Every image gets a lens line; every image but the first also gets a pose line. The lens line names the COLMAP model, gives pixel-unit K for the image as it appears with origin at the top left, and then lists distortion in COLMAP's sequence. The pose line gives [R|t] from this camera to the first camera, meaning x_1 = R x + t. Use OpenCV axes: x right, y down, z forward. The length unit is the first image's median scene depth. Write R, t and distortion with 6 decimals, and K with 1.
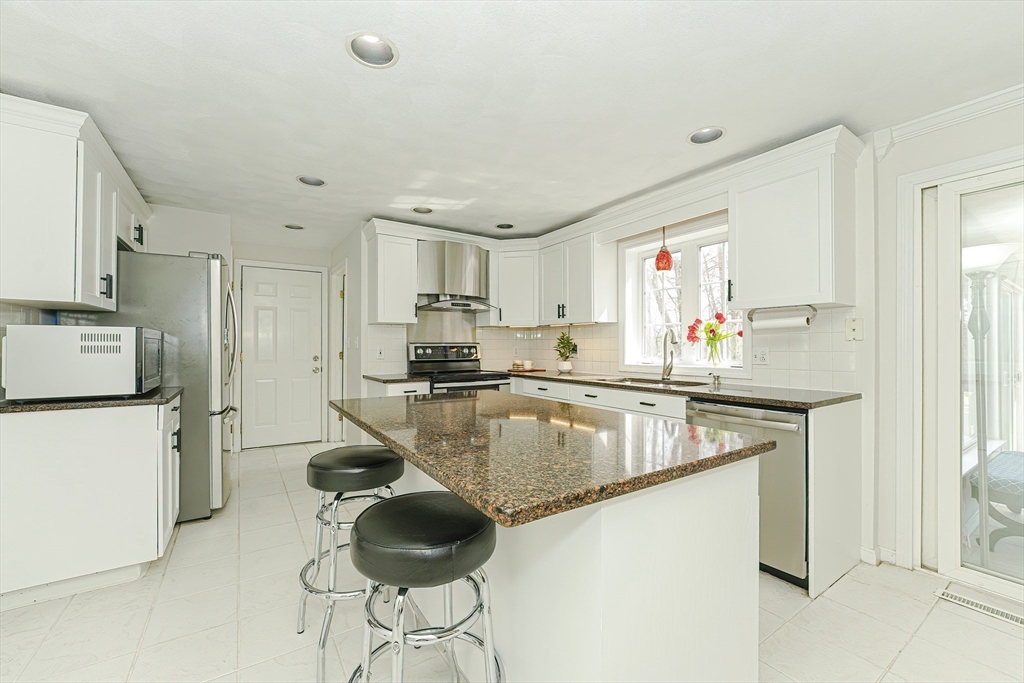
lens RADIAL K [[413.2, 0, 516.5], [0, 413.2, 345.3], [0, 0, 1]] dist [-0.011583, 0.001574]
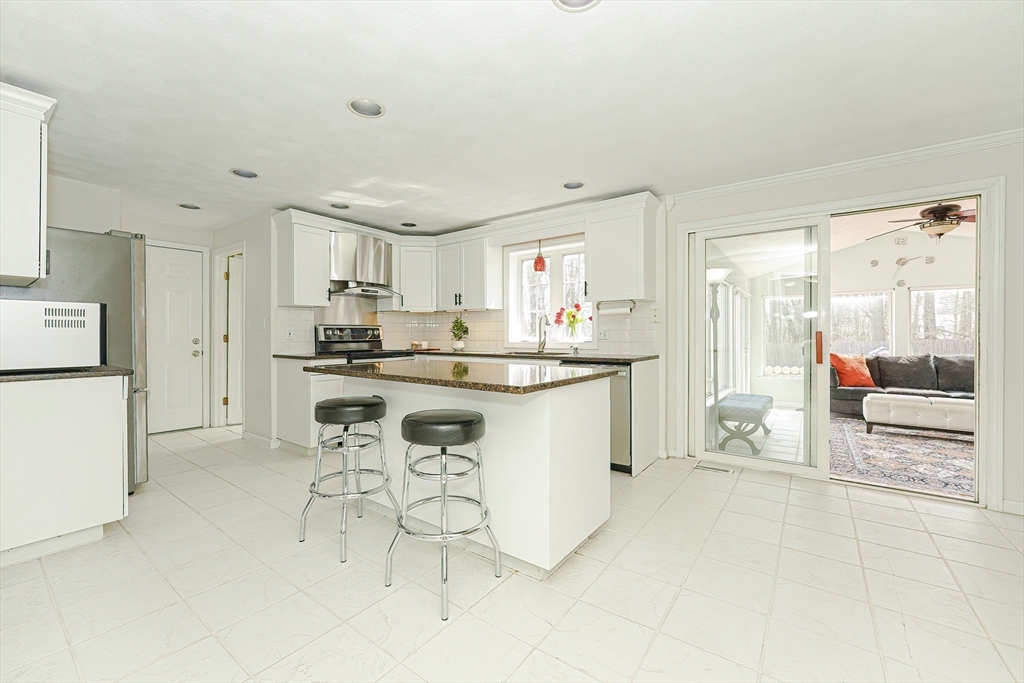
lens RADIAL K [[413.2, 0, 516.7], [0, 413.2, 337.7], [0, 0, 1]] dist [-0.011583, 0.001574]
pose [[0.938413, -0.004177, 0.345489, -0.183326], [0.001023, 0.999956, 0.009311, 0.023970], [-0.345513, -0.008384, 0.938376, -0.246551]]
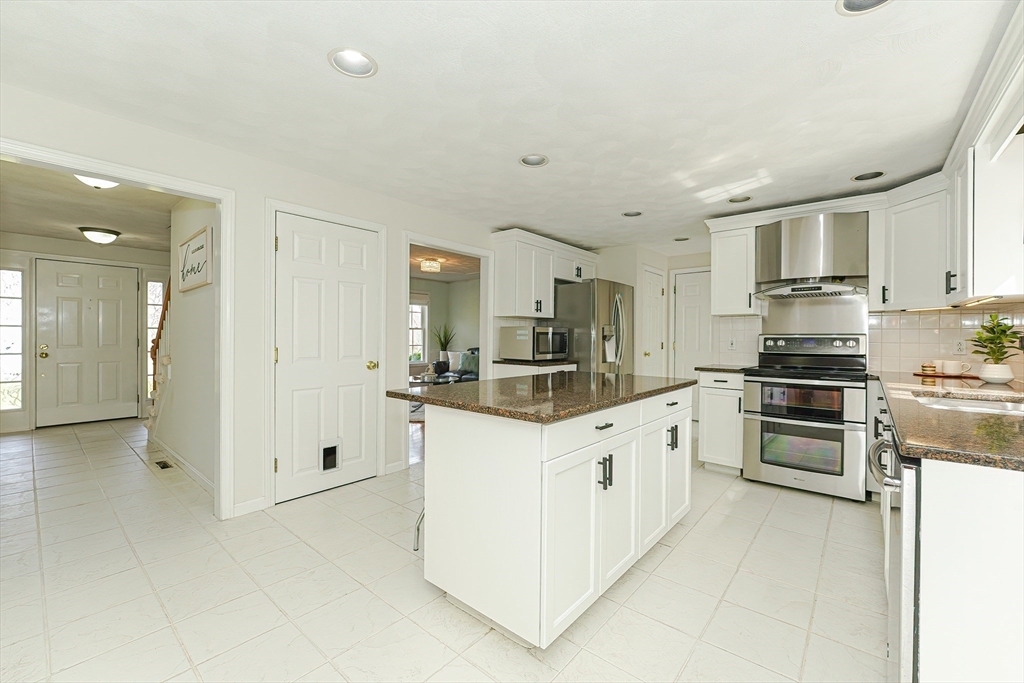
lens RADIAL K [[413.2, 0, 515.6], [0, 413.2, 338.4], [0, 0, 1]] dist [-0.011583, 0.001574]
pose [[0.289546, 0.002577, -0.957161, 0.623261], [-0.007790, 0.999970, 0.000335, 0.010285], [0.957132, 0.007359, 0.289557, 0.223959]]
